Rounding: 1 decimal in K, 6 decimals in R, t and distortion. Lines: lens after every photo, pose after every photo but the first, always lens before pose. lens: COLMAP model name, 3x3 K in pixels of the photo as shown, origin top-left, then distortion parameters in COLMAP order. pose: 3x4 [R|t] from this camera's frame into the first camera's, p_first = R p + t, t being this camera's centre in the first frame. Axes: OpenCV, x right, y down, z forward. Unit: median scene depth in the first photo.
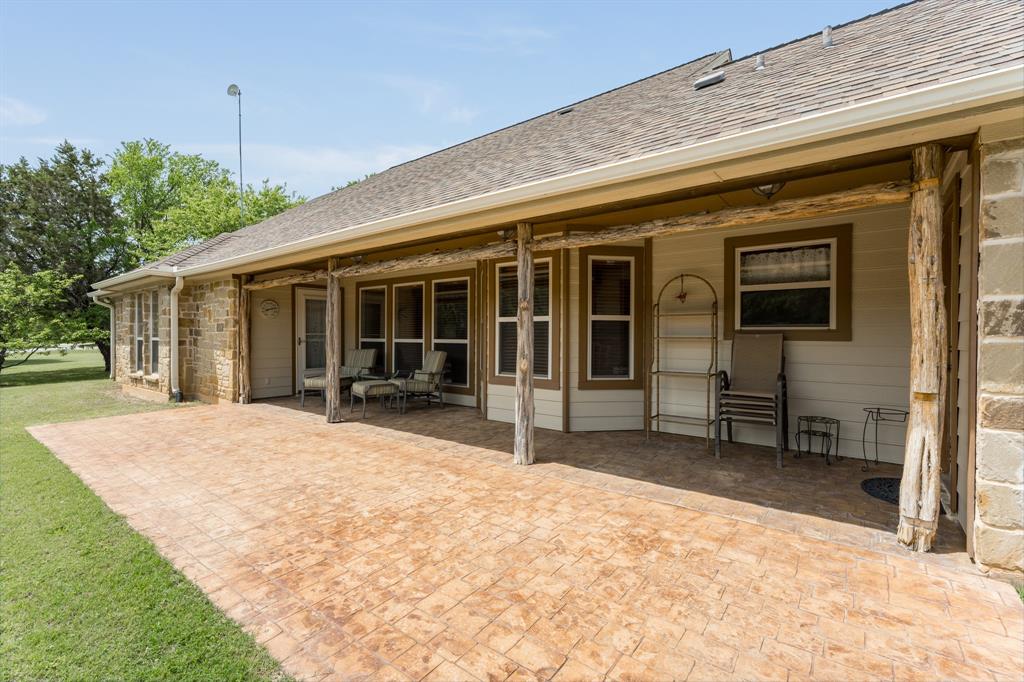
lens RADIAL K [[457.3, 0, 512.0], [0, 457.3, 341.0], [0, 0, 1]] dist [0.015975, -0.000161]
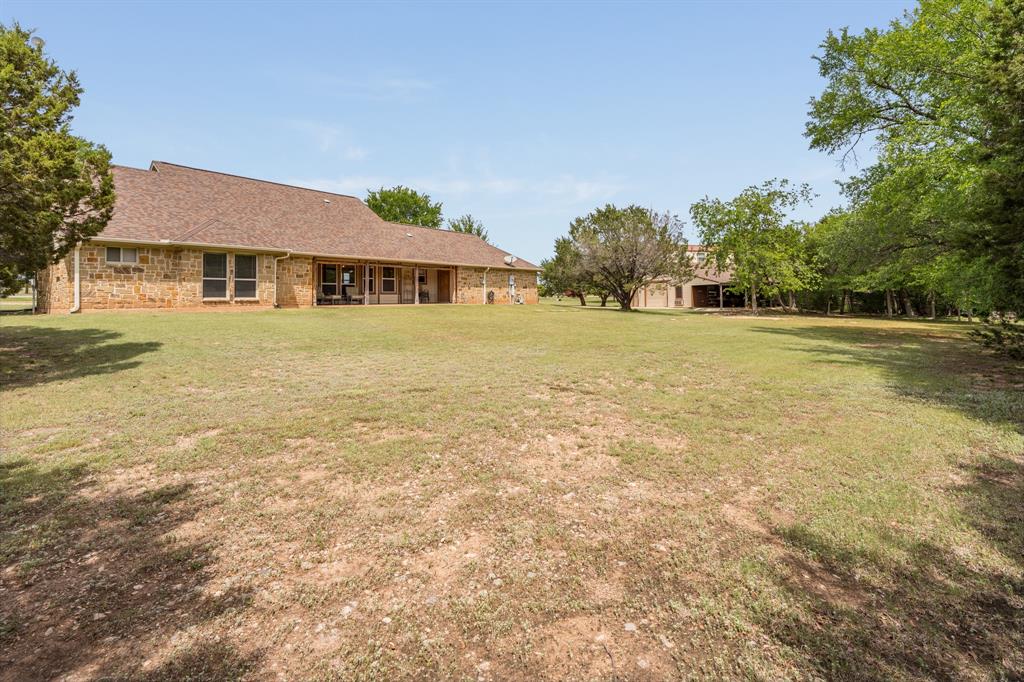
lens RADIAL K [[487.1, 0, 512.2], [0, 487.1, 291.1], [0, 0, 1]] dist [0.002043, 0.000175]
pose [[0.032235, 0.012191, 0.999406, -4.135495], [0.022712, 0.999658, -0.012926, 0.140329], [-0.999222, 0.023115, 0.031947, -0.275279]]
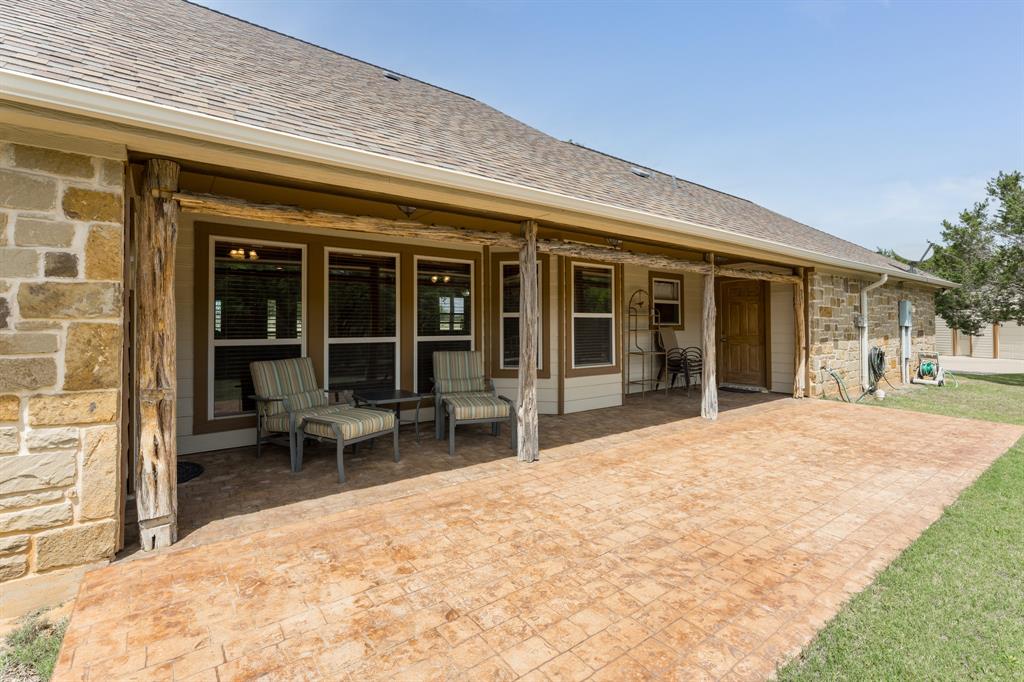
lens RADIAL K [[458.9, 0, 507.4], [0, 458.9, 322.3], [0, 0, 1]] dist [-0.010760, -0.000118]
pose [[0.280021, 0.004993, 0.959981, -1.030184], [0.021874, 0.999694, -0.011580, -0.020897], [-0.959745, 0.024241, 0.279826, 0.813160]]
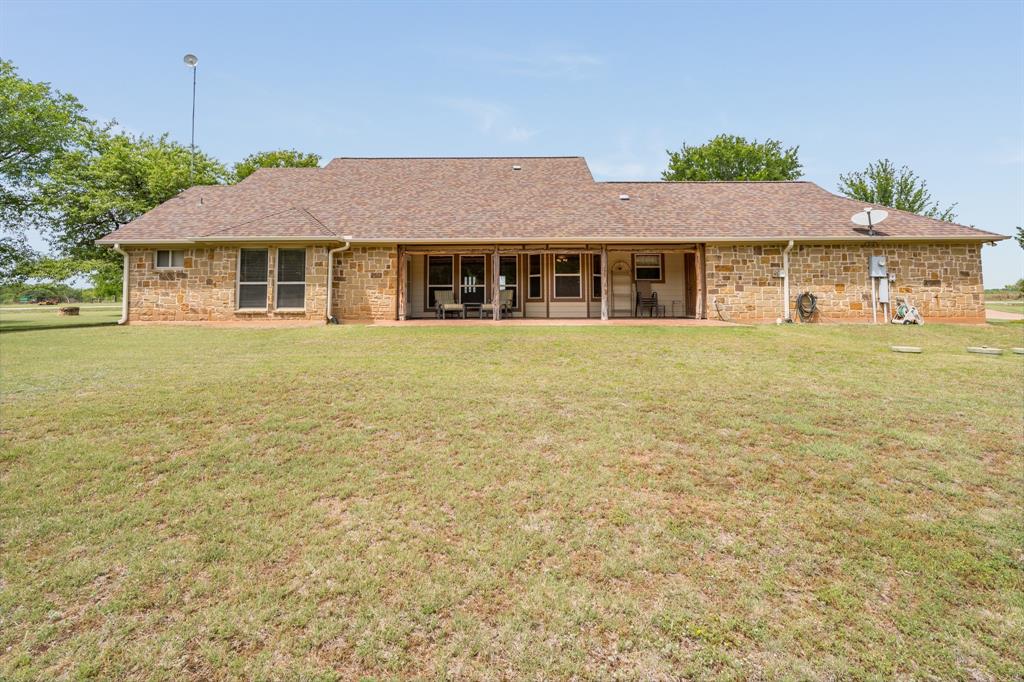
lens RADIAL K [[487.1, 0, 512.2], [0, 487.1, 291.1], [0, 0, 1]] dist [0.002043, 0.000175]
pose [[0.799026, 0.013640, 0.601142, -1.668393], [0.015543, 0.998940, -0.043326, 0.138051], [-0.601095, 0.043962, 0.797967, -0.861156]]
